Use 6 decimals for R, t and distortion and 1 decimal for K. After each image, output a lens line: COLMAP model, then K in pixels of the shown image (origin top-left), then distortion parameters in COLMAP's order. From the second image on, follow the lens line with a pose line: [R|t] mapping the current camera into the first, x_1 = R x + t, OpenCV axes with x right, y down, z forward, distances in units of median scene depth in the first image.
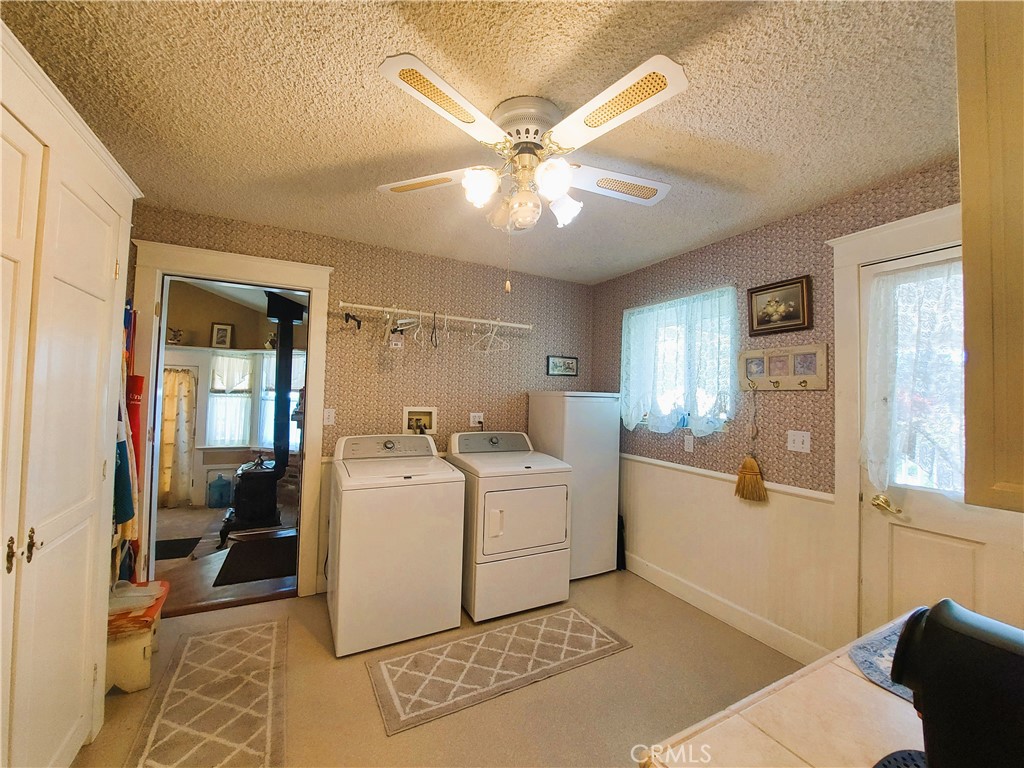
lens RADIAL K [[408.7, 0, 510.2], [0, 408.7, 381.2], [0, 0, 1]] dist [-0.000580, -0.000031]
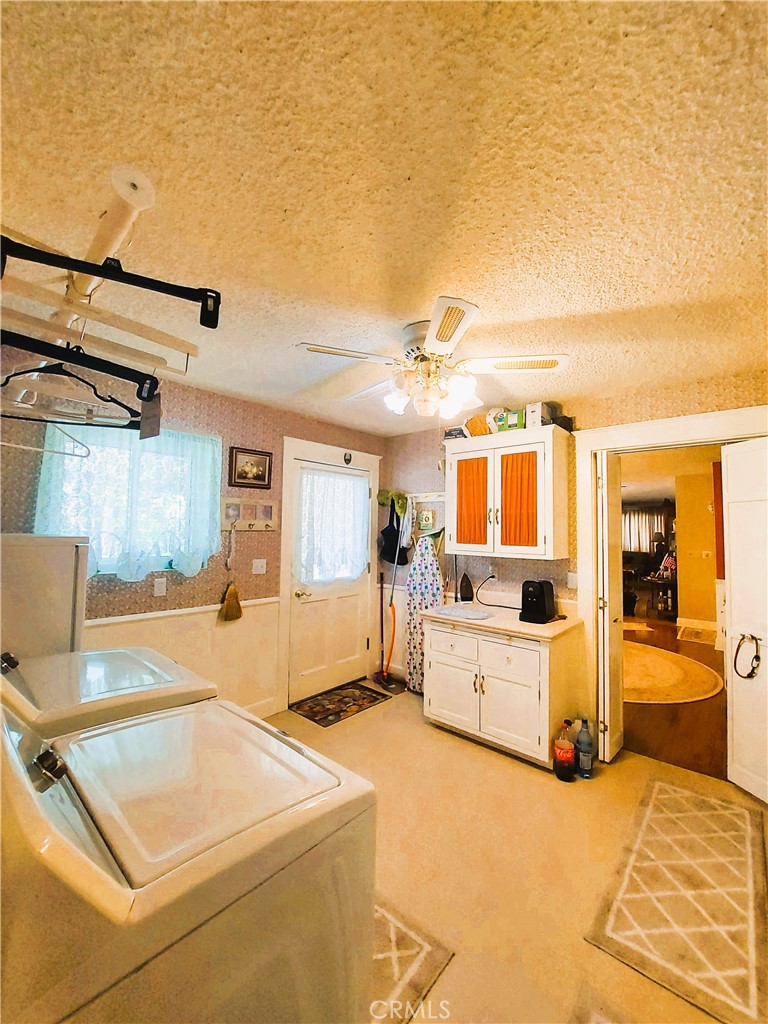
lens RADIAL K [[408.7, 0, 383.0], [0, 408.7, 512.2], [0, 0, 1]] dist [-0.000580, -0.000031]
pose [[-0.345446, 0.007257, 0.938411, -0.754629], [-0.060644, 0.997707, -0.030040, -0.024184], [-0.936477, -0.067286, -0.344214, 1.060137]]
